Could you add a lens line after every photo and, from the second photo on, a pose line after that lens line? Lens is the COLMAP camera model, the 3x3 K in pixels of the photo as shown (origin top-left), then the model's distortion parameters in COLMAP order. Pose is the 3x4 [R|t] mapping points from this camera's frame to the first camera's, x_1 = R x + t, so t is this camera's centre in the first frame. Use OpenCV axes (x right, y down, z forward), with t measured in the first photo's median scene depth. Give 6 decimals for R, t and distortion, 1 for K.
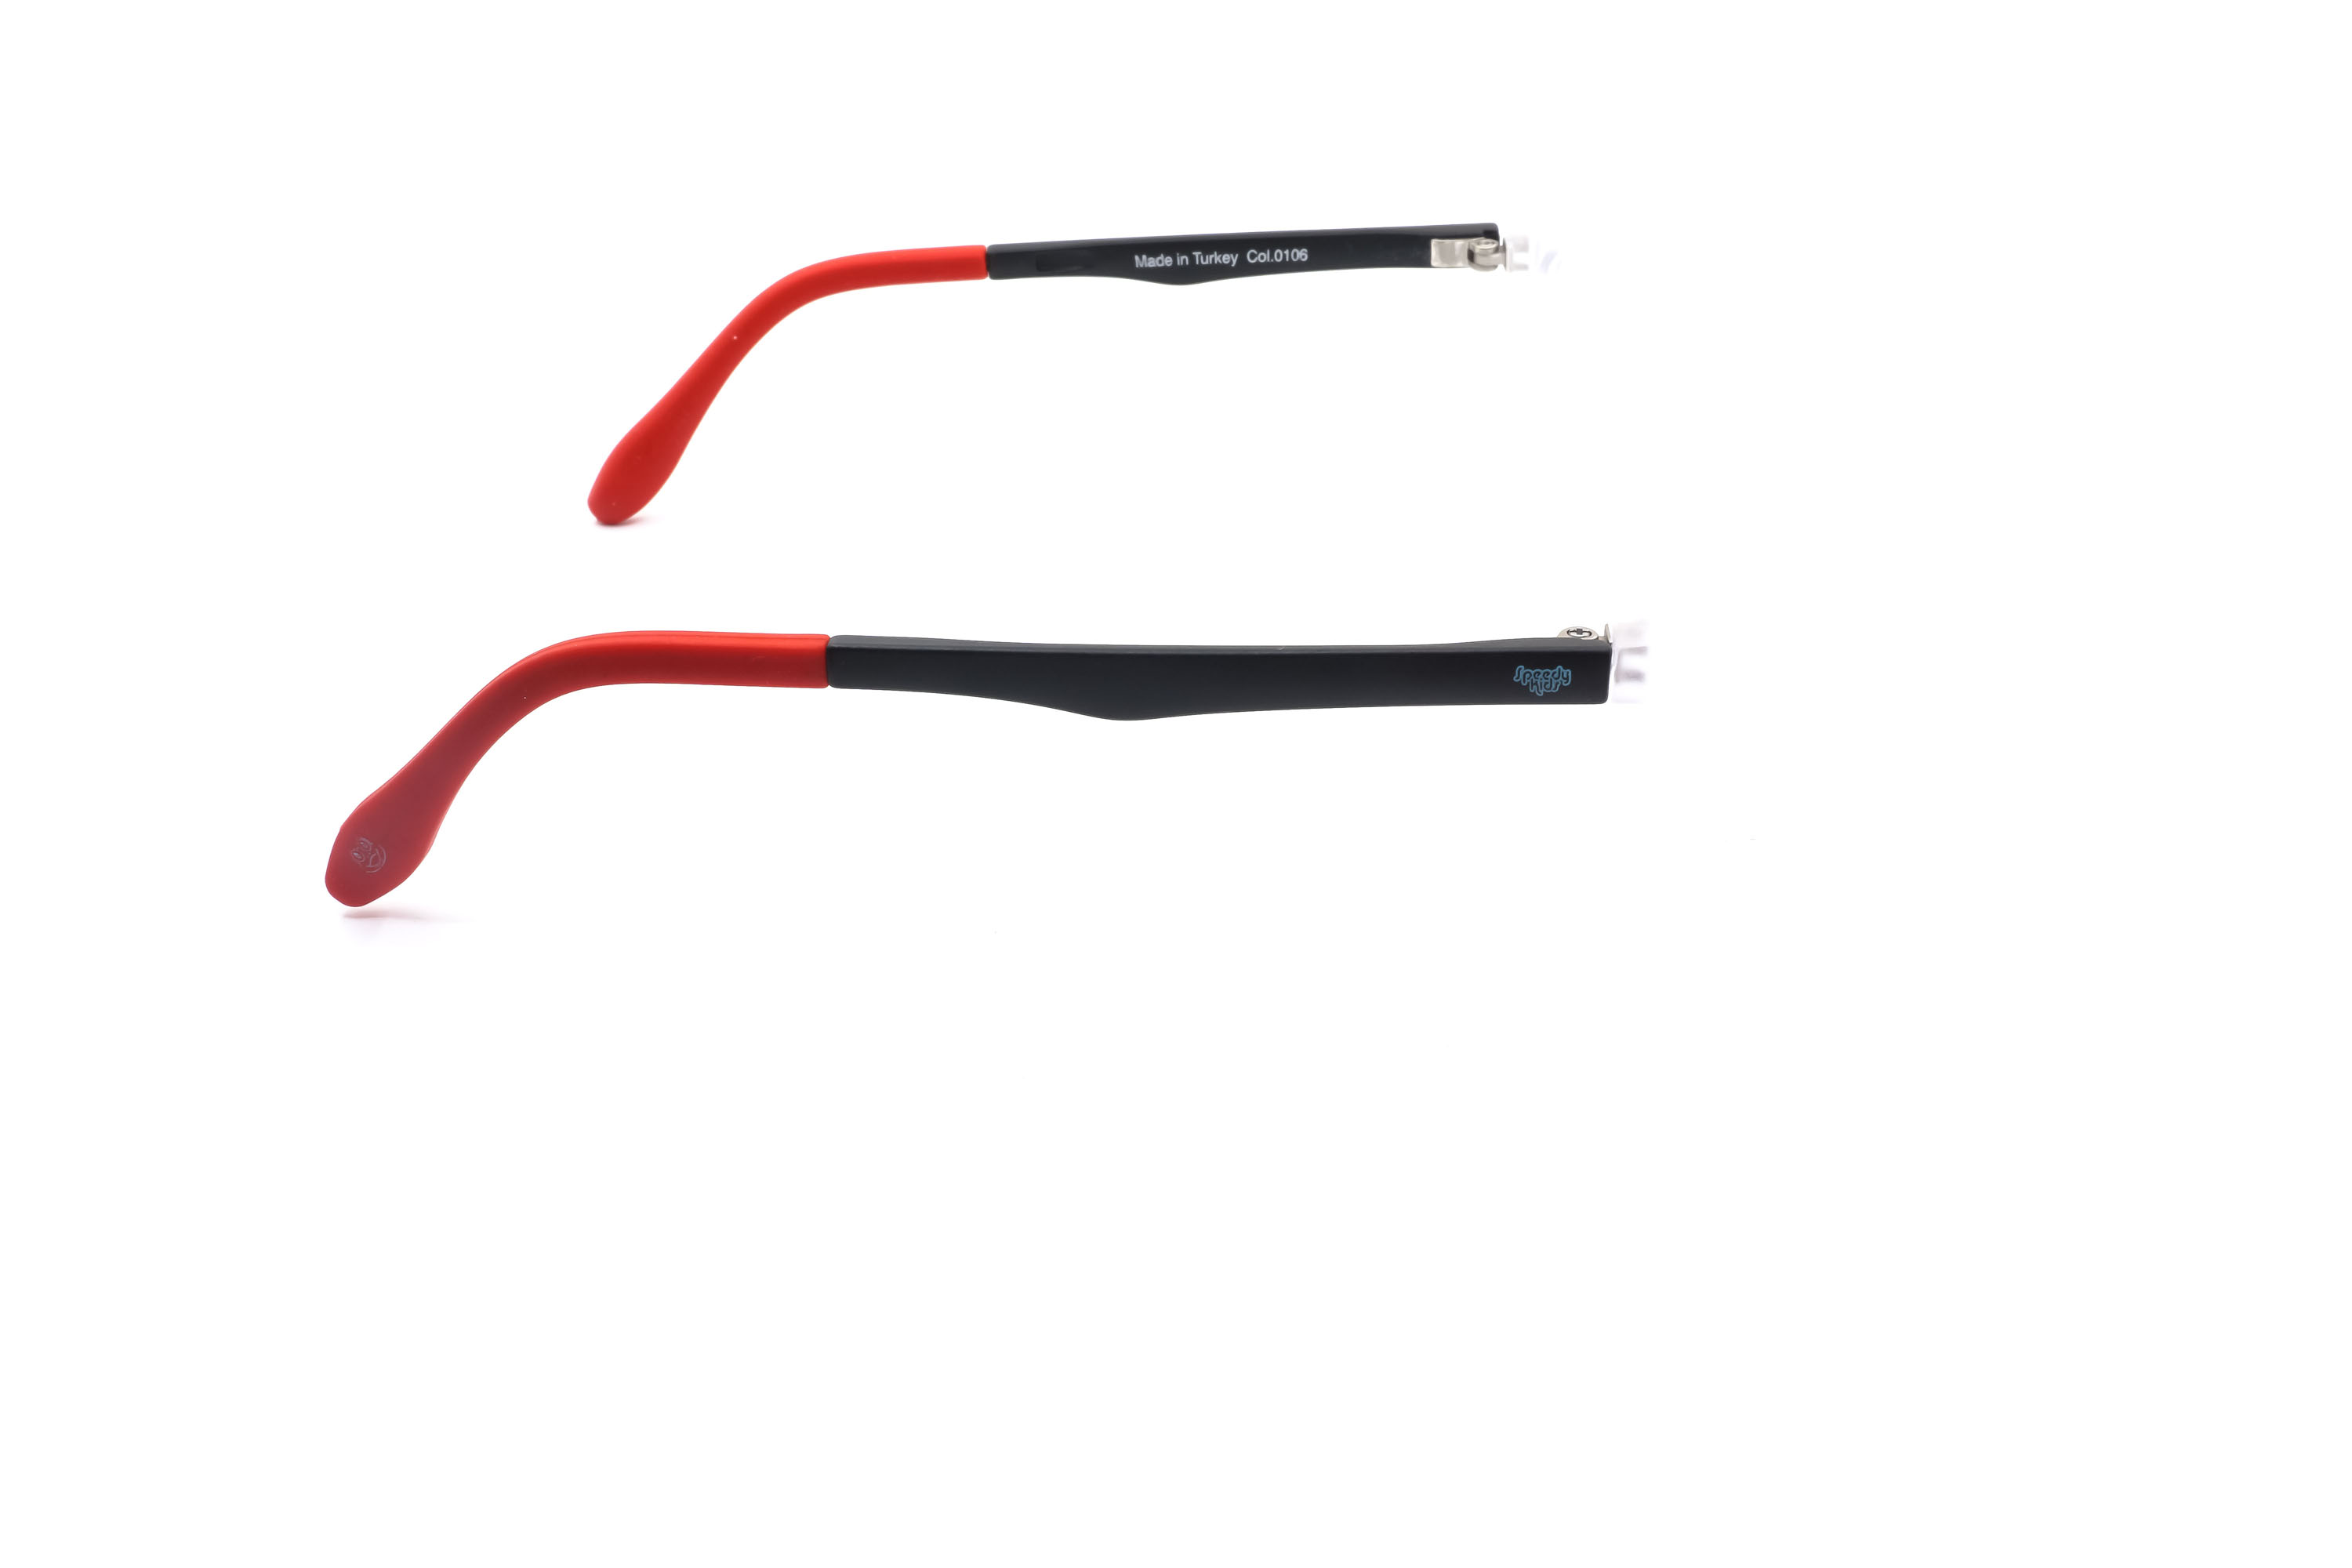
lens RADIAL K [[2413.0, 0, 1186.1], [0, 2413.0, 786.7], [0, 0, 1]] dist [-0.000427, 0.000000]
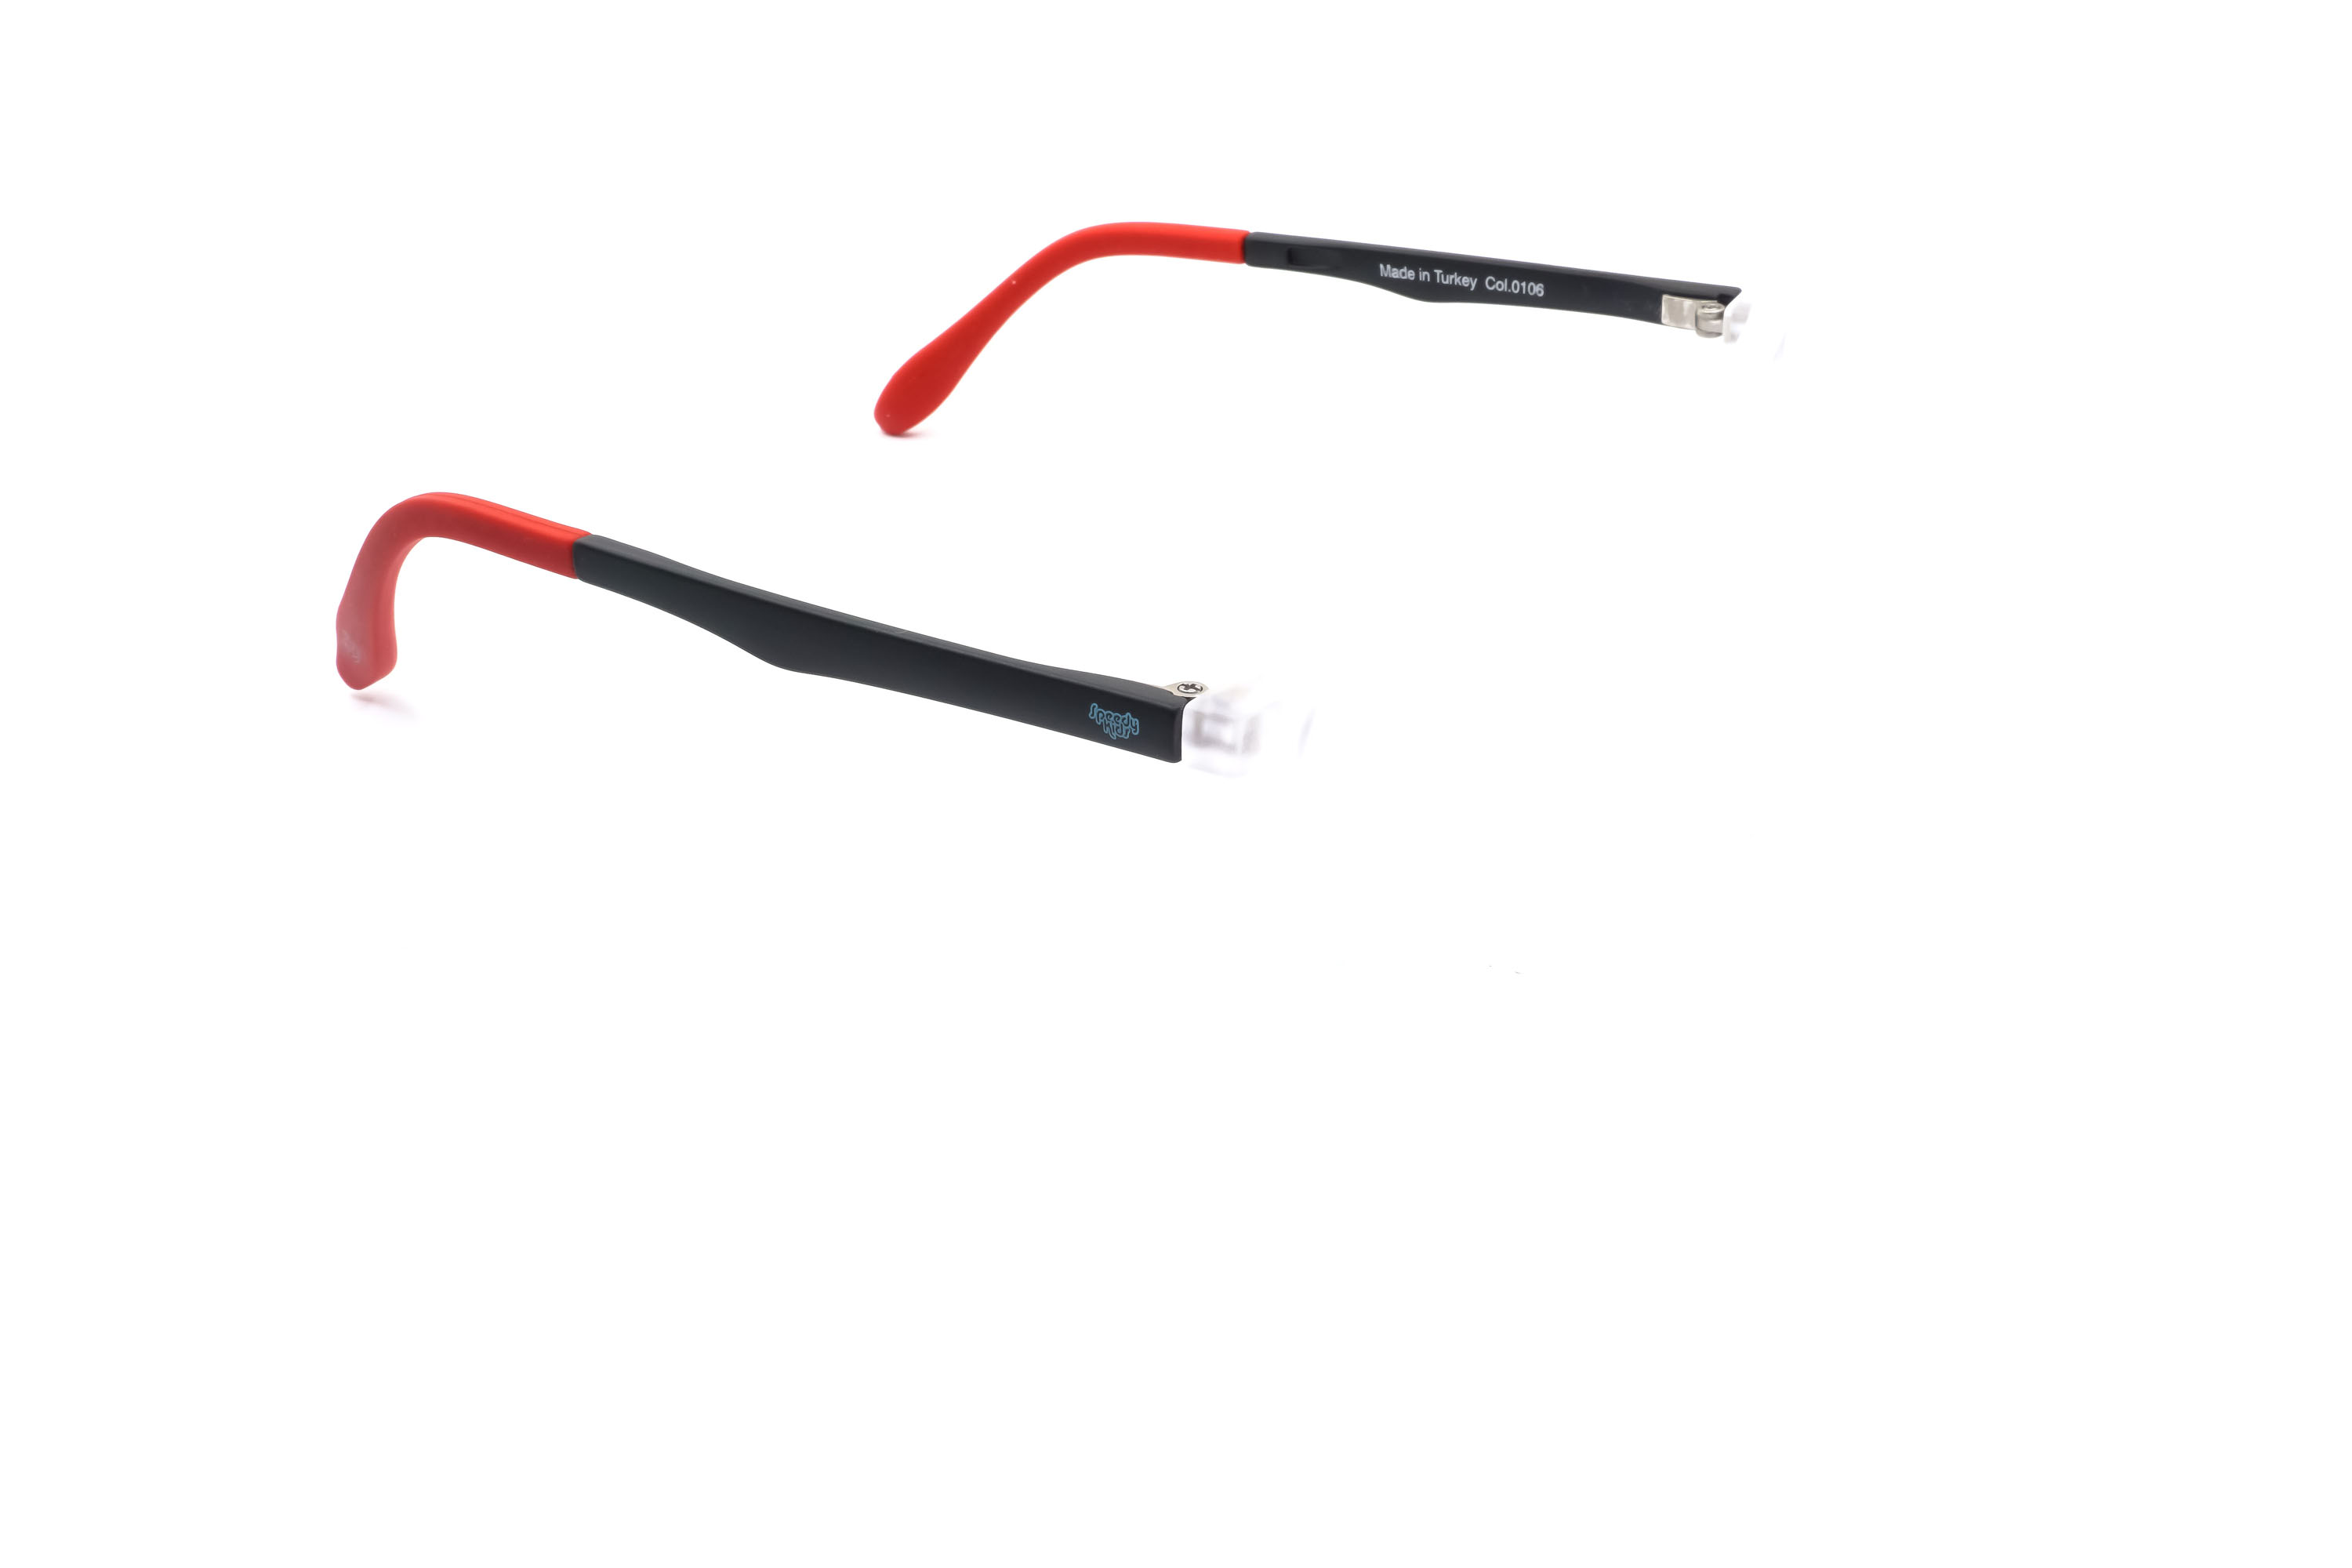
lens RADIAL K [[2413.0, 0, 1183.2], [0, 2413.0, 792.8], [0, 0, 1]] dist [-0.000427, 0.000000]
pose [[0.863201, 0.247419, -0.440078, 0.397711], [-0.243767, 0.967595, 0.065856, -0.057737], [0.442111, 0.050429, 0.895541, 0.098582]]
